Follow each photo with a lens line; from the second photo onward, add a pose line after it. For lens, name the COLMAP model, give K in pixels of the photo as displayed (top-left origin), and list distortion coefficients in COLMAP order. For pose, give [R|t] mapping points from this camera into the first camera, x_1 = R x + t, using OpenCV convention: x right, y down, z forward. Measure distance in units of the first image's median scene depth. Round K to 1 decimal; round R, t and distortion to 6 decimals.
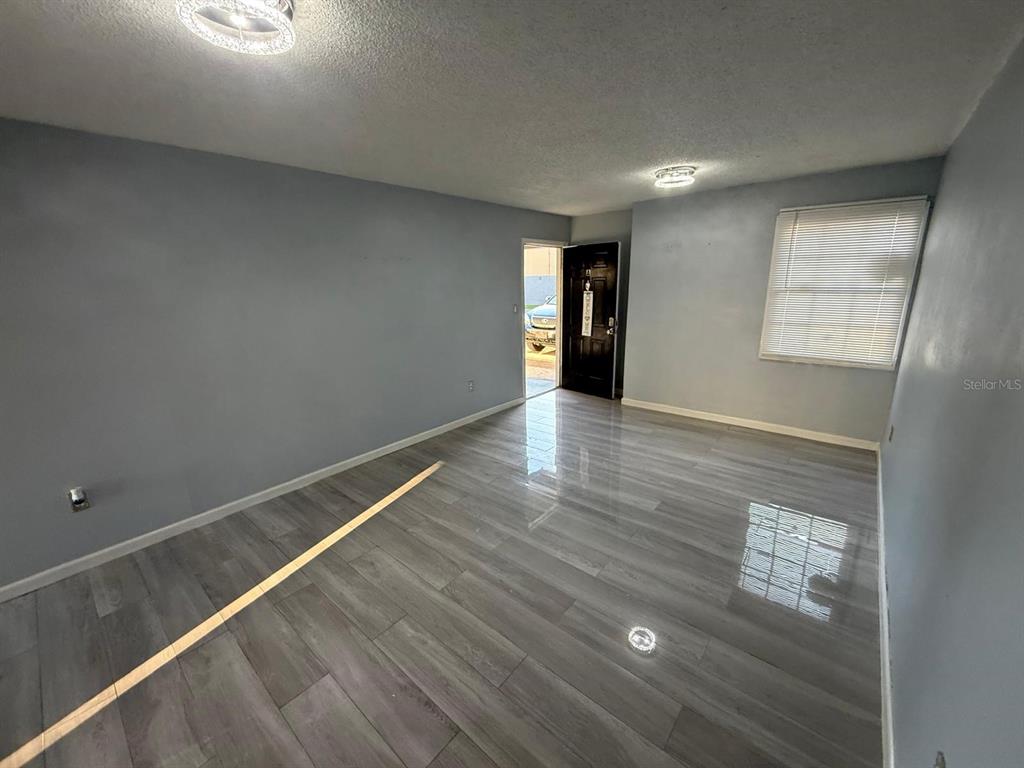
lens RADIAL K [[409.9, 0, 510.3], [0, 409.9, 381.6], [0, 0, 1]] dist [0.001608, 0.000200]
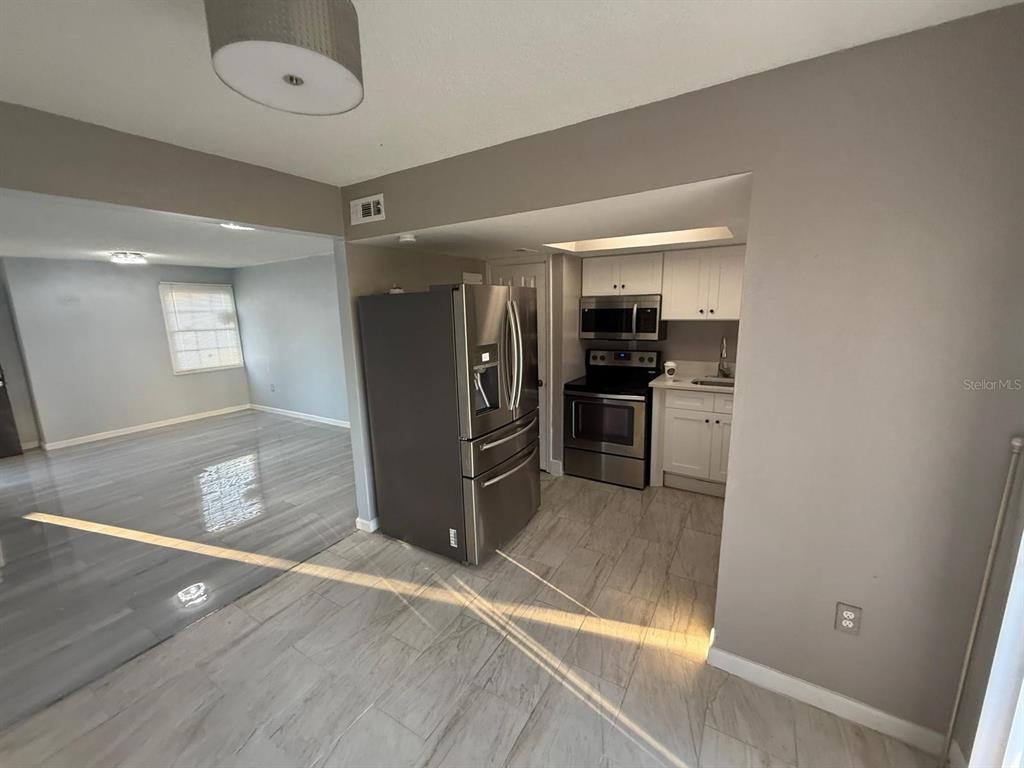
lens RADIAL K [[409.9, 0, 508.6], [0, 409.9, 381.4], [0, 0, 1]] dist [0.001608, 0.000200]
pose [[-0.141387, -0.148054, 0.978821, -1.299761], [0.272996, 0.944583, 0.182309, 0.030876], [-0.951569, 0.292990, -0.093134, -0.043711]]
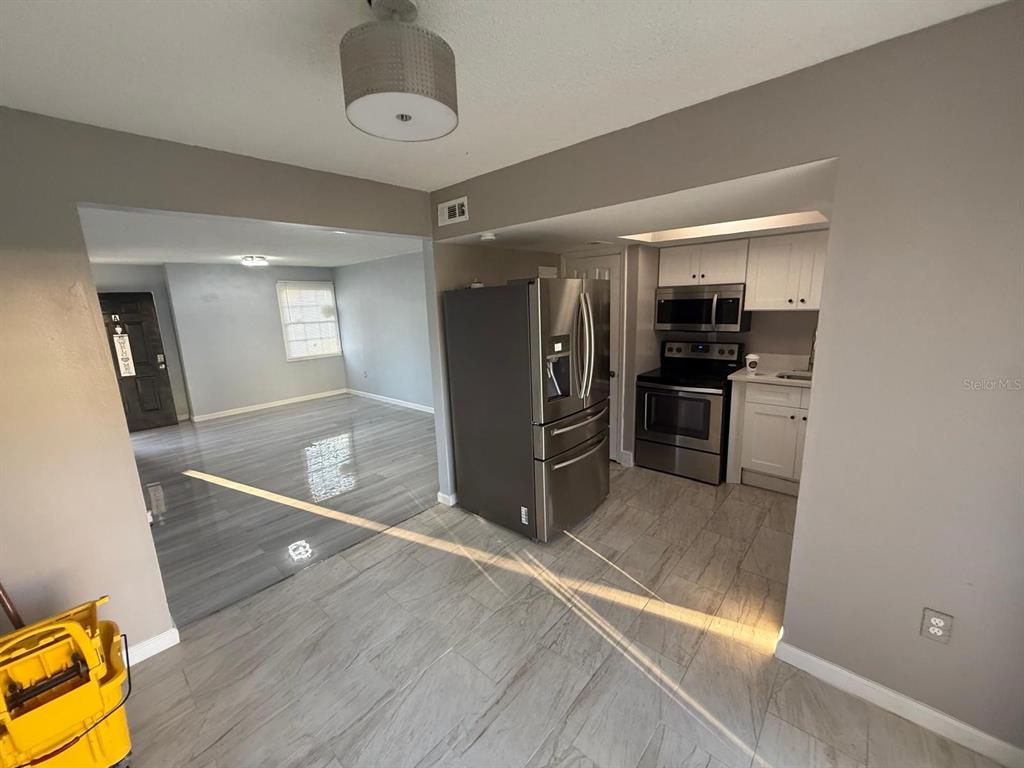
lens RADIAL K [[409.9, 0, 508.5], [0, 409.9, 381.4], [0, 0, 1]] dist [0.001608, 0.000200]
pose [[0.037807, -0.168363, 0.985000, -1.344947], [0.282428, 0.947317, 0.151081, 0.030052], [-0.958543, 0.272479, 0.083366, -0.042693]]
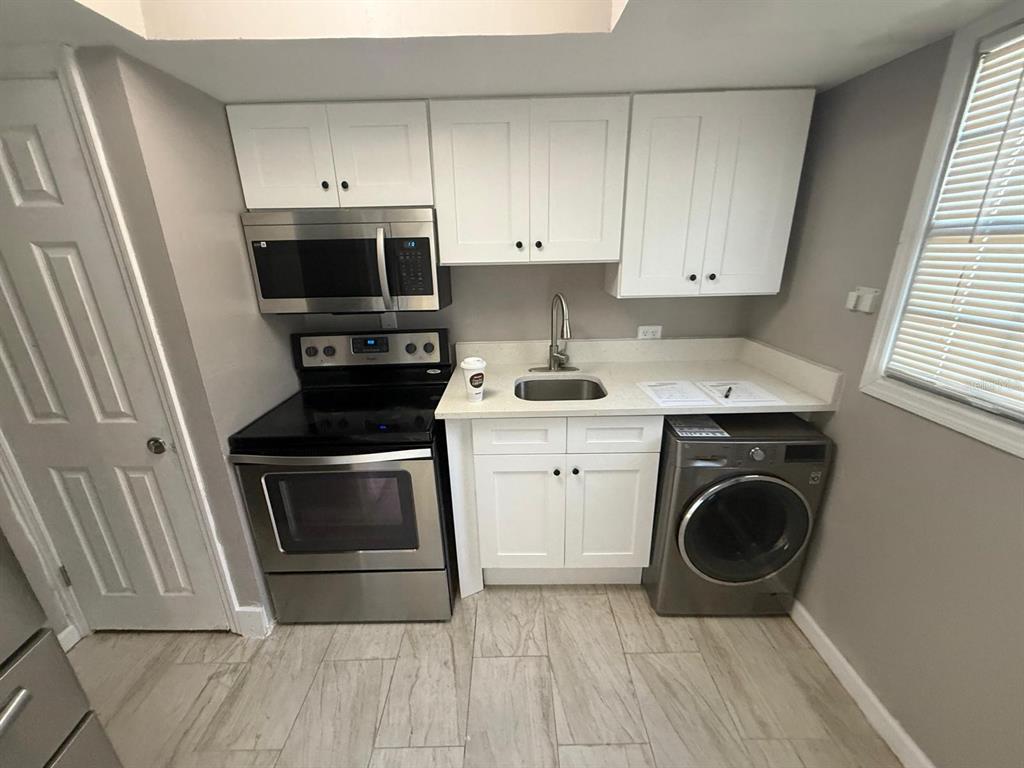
lens RADIAL K [[409.9, 0, 509.2], [0, 409.9, 383.2], [0, 0, 1]] dist [0.001608, 0.000200]
pose [[-0.643297, -0.202852, 0.738254, -0.734683], [0.230688, 0.868092, 0.439544, 0.108145], [-0.730035, 0.453064, -0.511646, -0.311038]]
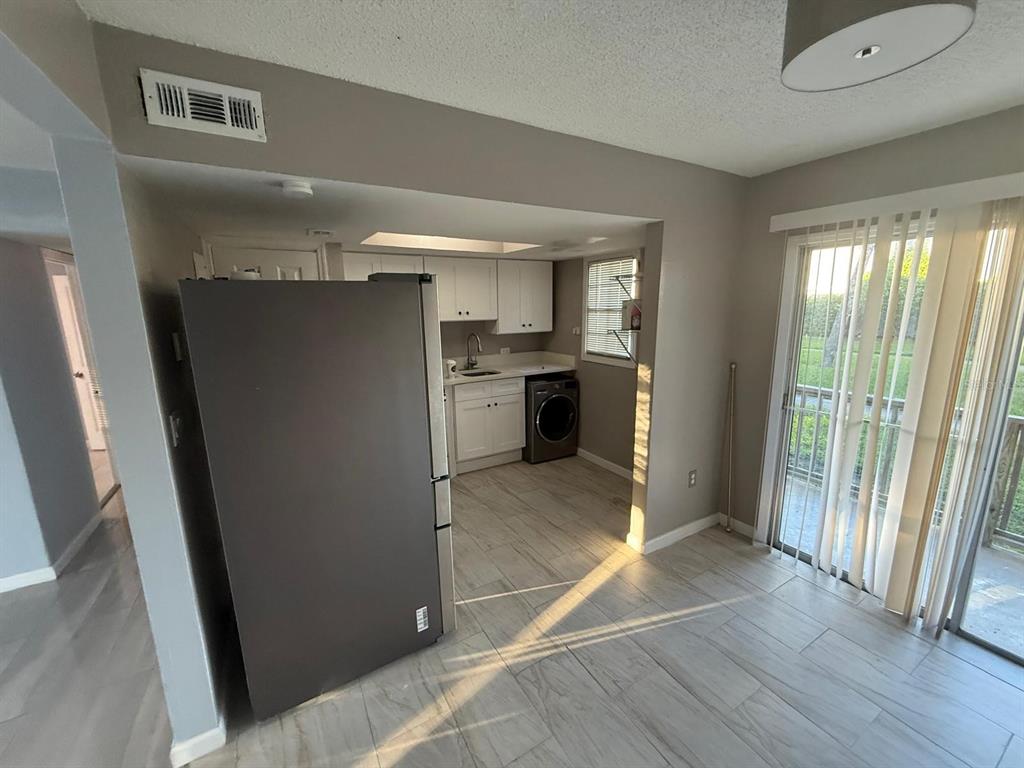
lens RADIAL K [[409.9, 0, 508.5], [0, 409.9, 384.2], [0, 0, 1]] dist [0.001608, 0.000200]
pose [[-0.937869, -0.026579, 0.345970, -0.880207], [0.124920, 0.904344, 0.408114, -0.088511], [-0.323724, 0.425977, -0.844836, 0.365846]]
